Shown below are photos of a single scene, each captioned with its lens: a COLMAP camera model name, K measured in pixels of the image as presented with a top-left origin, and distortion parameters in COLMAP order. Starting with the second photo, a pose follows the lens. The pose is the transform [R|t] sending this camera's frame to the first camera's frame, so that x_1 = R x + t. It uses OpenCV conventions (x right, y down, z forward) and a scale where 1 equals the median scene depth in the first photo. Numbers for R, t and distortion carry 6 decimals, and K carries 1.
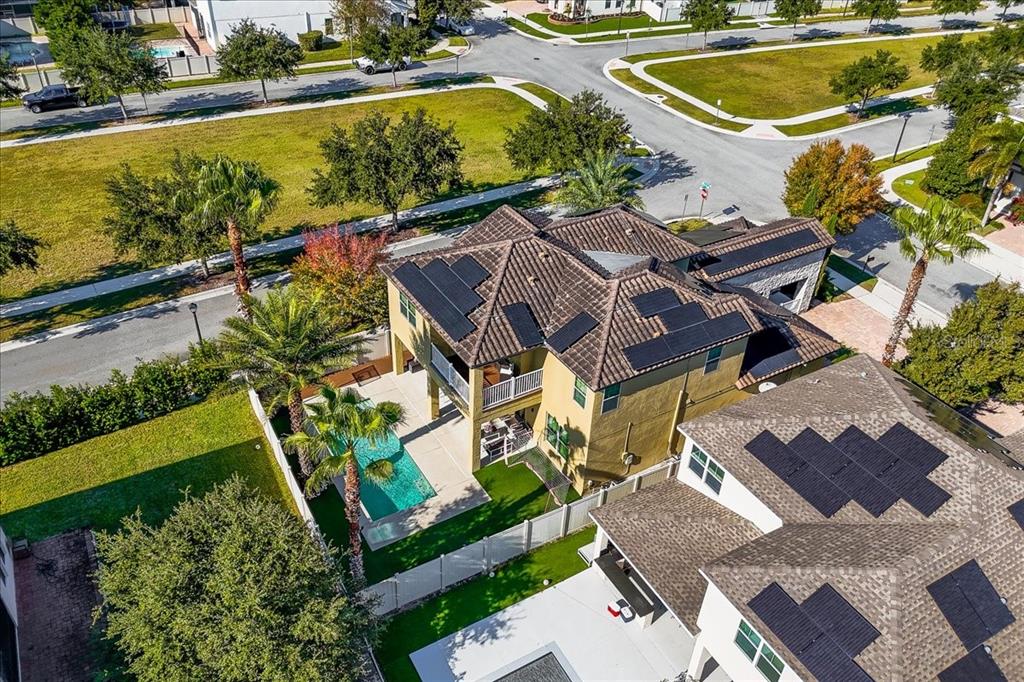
lens RADIAL K [[782.9, 0, 512.0], [0, 782.9, 341.0], [0, 0, 1]] dist [0.006551, 0.002585]
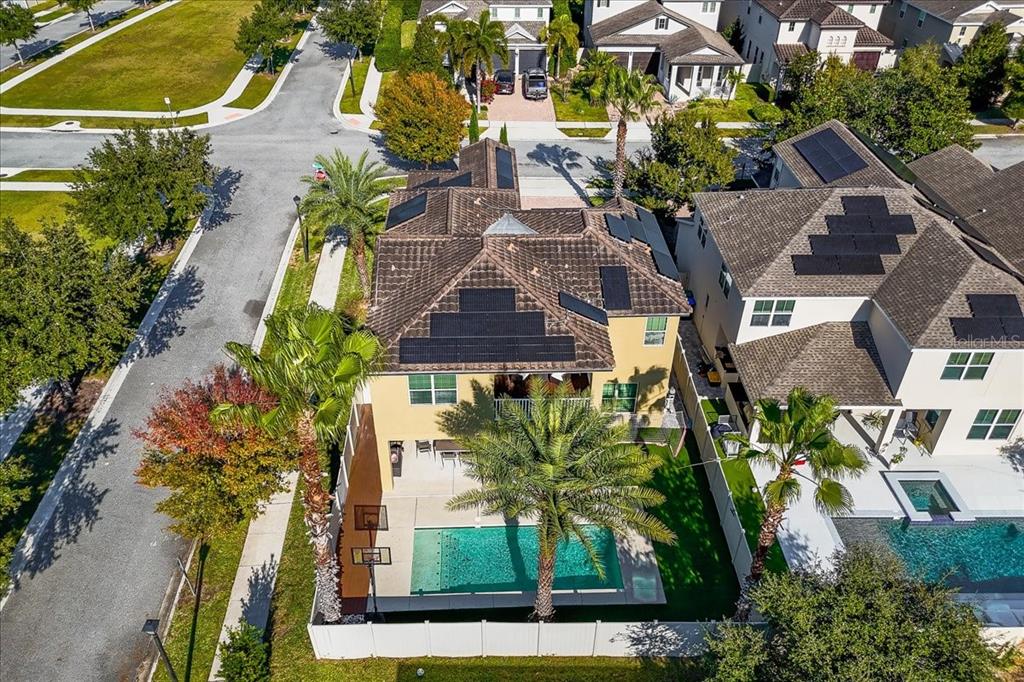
lens RADIAL K [[782.9, 0, 512.0], [0, 782.9, 341.0], [0, 0, 1]] dist [0.006551, 0.002585]
pose [[0.478763, -0.526585, 0.702491, -0.308470], [0.508568, 0.818577, 0.267003, -0.123257], [-0.715643, 0.229433, 0.659709, 0.209673]]
